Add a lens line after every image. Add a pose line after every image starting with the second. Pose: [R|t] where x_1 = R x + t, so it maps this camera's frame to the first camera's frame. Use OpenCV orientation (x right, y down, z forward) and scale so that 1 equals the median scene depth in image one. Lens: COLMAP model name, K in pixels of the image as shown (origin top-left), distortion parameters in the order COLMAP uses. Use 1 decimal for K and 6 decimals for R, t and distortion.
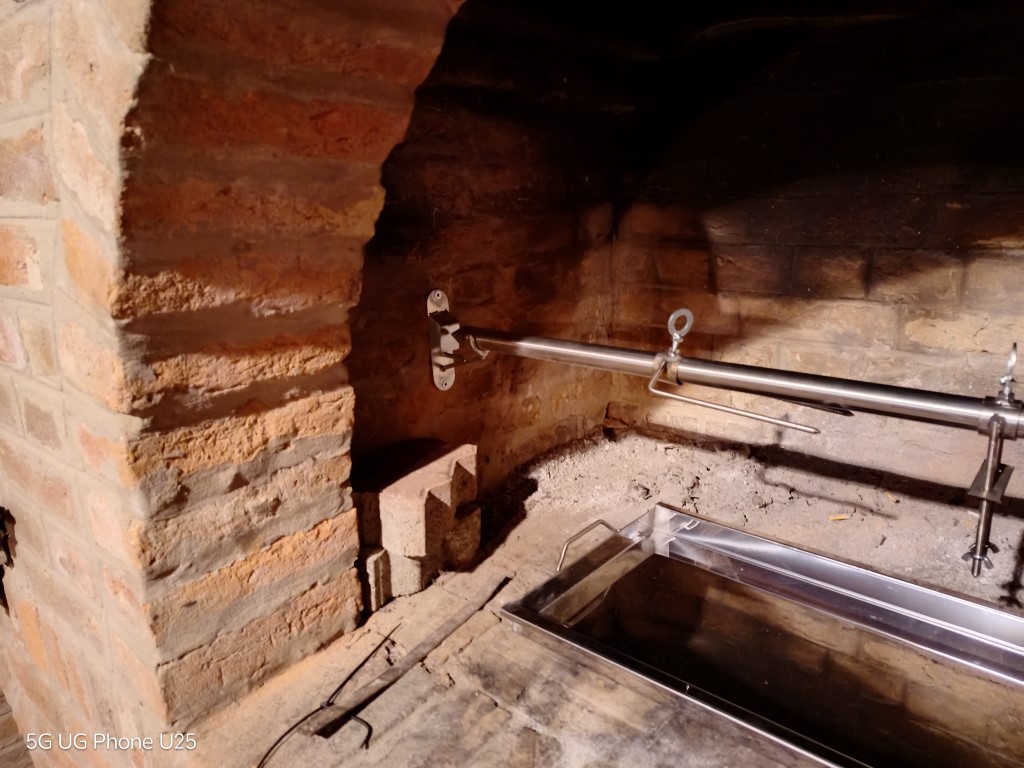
lens RADIAL K [[700.0, 0, 512.0], [0, 700.0, 384.0], [0, 0, 1]] dist [0.005229, -0.004604]
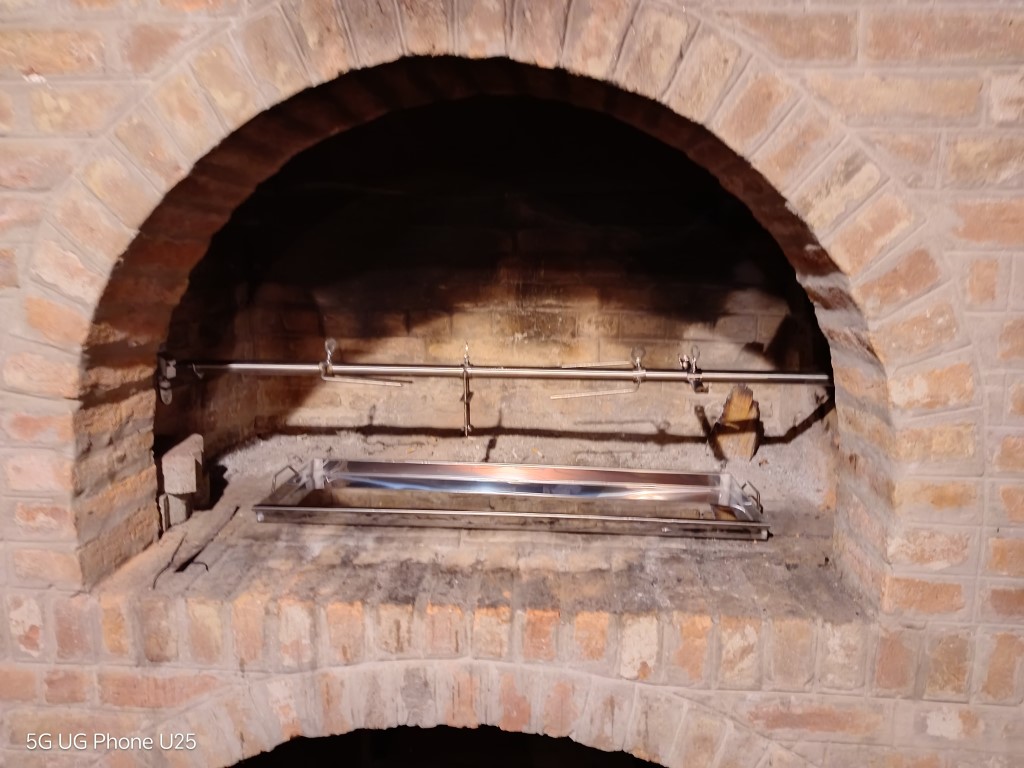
lens RADIAL K [[700.0, 0, 512.0], [0, 700.0, 384.0], [0, 0, 1]] dist [0.005229, -0.004604]
pose [[0.805173, -0.074579, 0.588332, -0.529119], [0.127041, 0.990722, -0.048277, 0.183410], [-0.579273, 0.113613, 0.807177, -0.906036]]
